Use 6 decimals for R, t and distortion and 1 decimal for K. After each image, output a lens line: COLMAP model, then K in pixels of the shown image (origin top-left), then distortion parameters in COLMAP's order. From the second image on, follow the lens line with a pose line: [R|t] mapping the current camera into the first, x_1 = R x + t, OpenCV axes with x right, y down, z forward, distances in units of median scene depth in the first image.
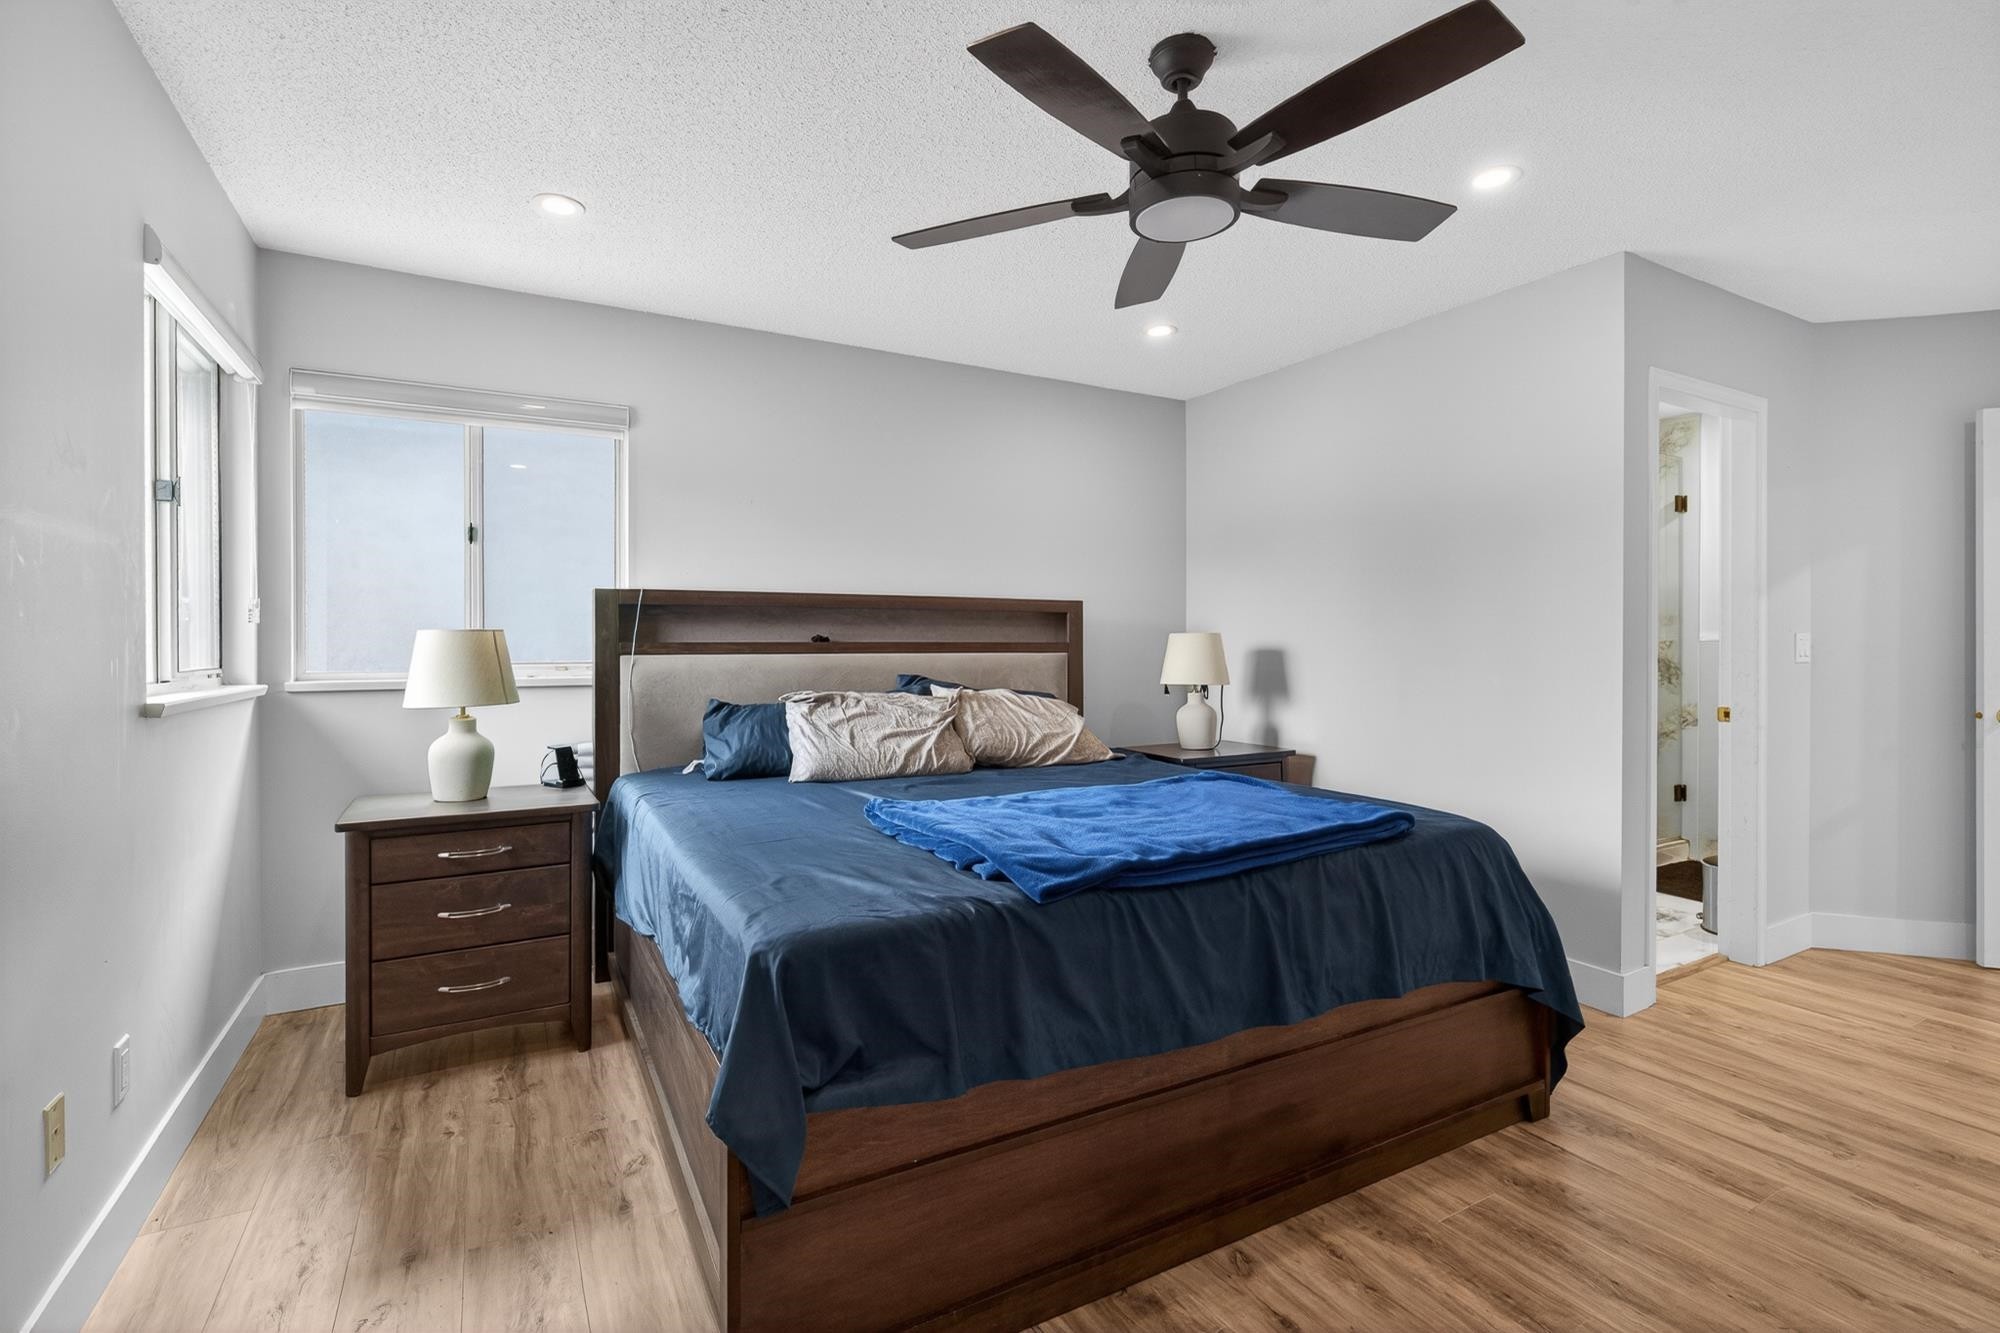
lens RADIAL K [[906.5, 0, 993.4], [0, 906.5, 667.1], [0, 0, 1]] dist [-0.000596, -0.000005]
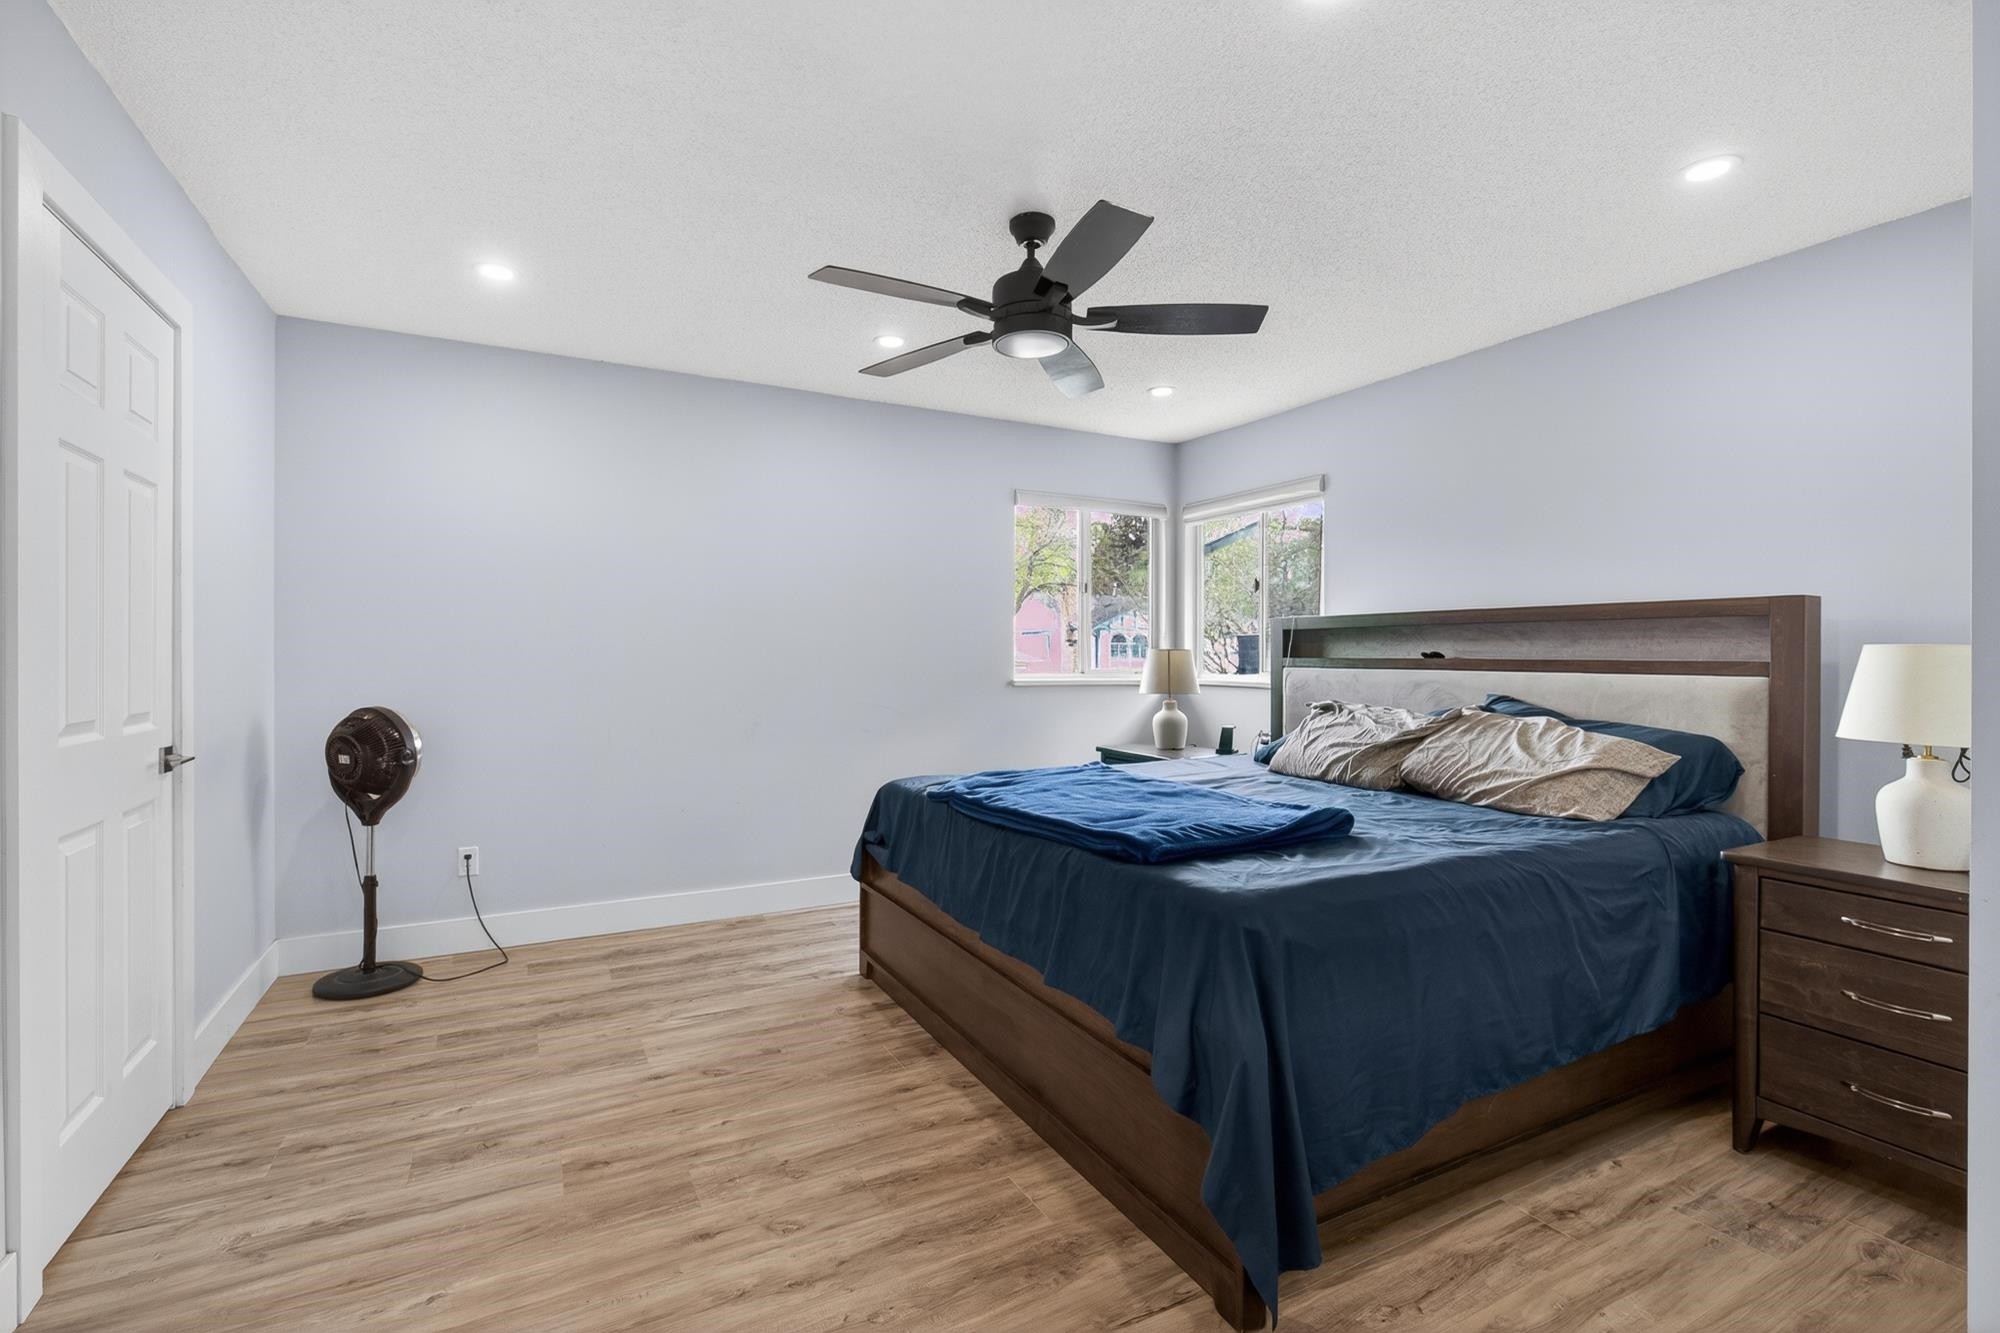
lens RADIAL K [[906.5, 0, 993.4], [0, 906.5, 667.1], [0, 0, 1]] dist [-0.000596, -0.000005]
pose [[-0.020874, 0.013407, -0.999692, 1.003896], [-0.030209, 0.999445, 0.014035, -0.020291], [0.999326, 0.030493, -0.020457, 0.617127]]
